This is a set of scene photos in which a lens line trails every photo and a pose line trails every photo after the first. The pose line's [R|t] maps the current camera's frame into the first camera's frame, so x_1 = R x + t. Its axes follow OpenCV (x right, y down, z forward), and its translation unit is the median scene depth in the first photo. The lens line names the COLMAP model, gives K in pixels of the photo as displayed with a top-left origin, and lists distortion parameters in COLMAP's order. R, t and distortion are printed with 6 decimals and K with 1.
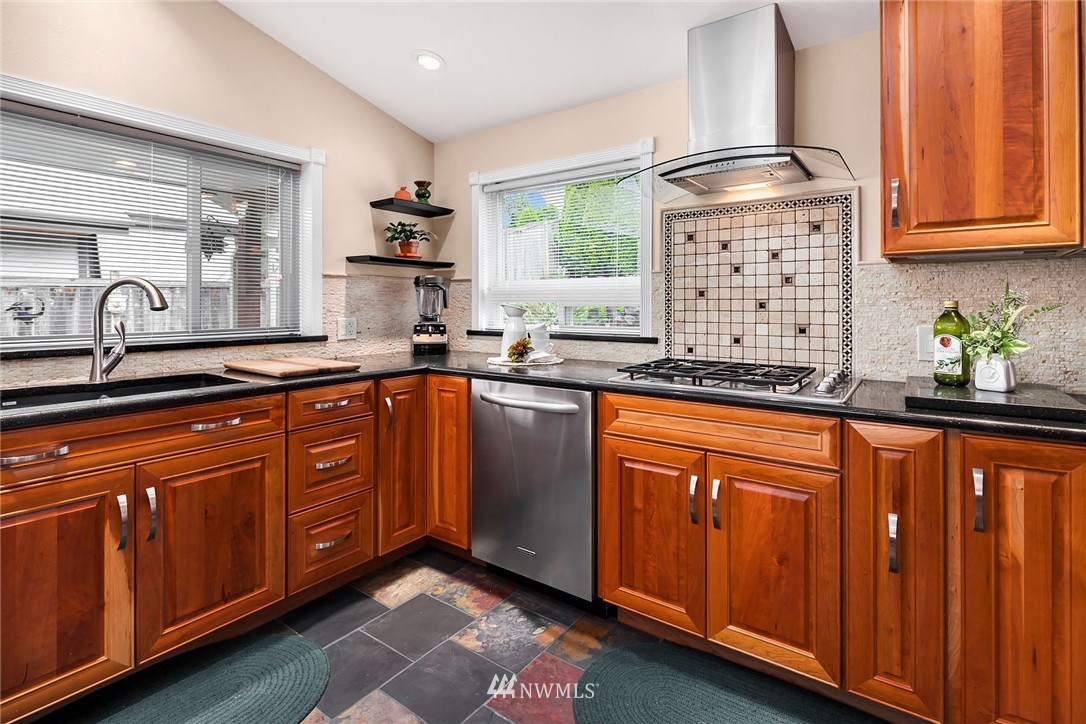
lens RADIAL K [[534.3, 0, 541.1], [0, 534.3, 301.3], [0, 0, 1]] dist [0.000213, -0.001592]
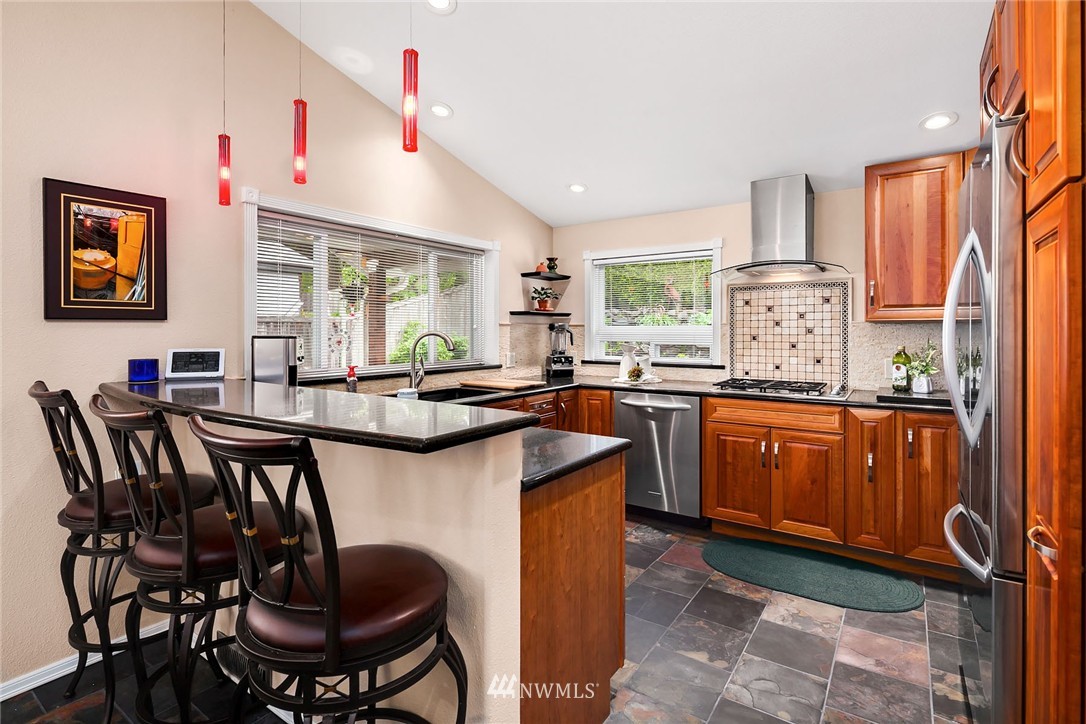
lens RADIAL K [[522.5, 0, 546.4], [0, 522.5, 331.2], [0, 0, 1]] dist [-0.000365, -0.000204]
pose [[0.999800, -0.000495, 0.019991, -0.429269], [0.000390, 0.999986, 0.005214, -0.052222], [-0.019993, -0.005205, 0.999787, -0.672664]]
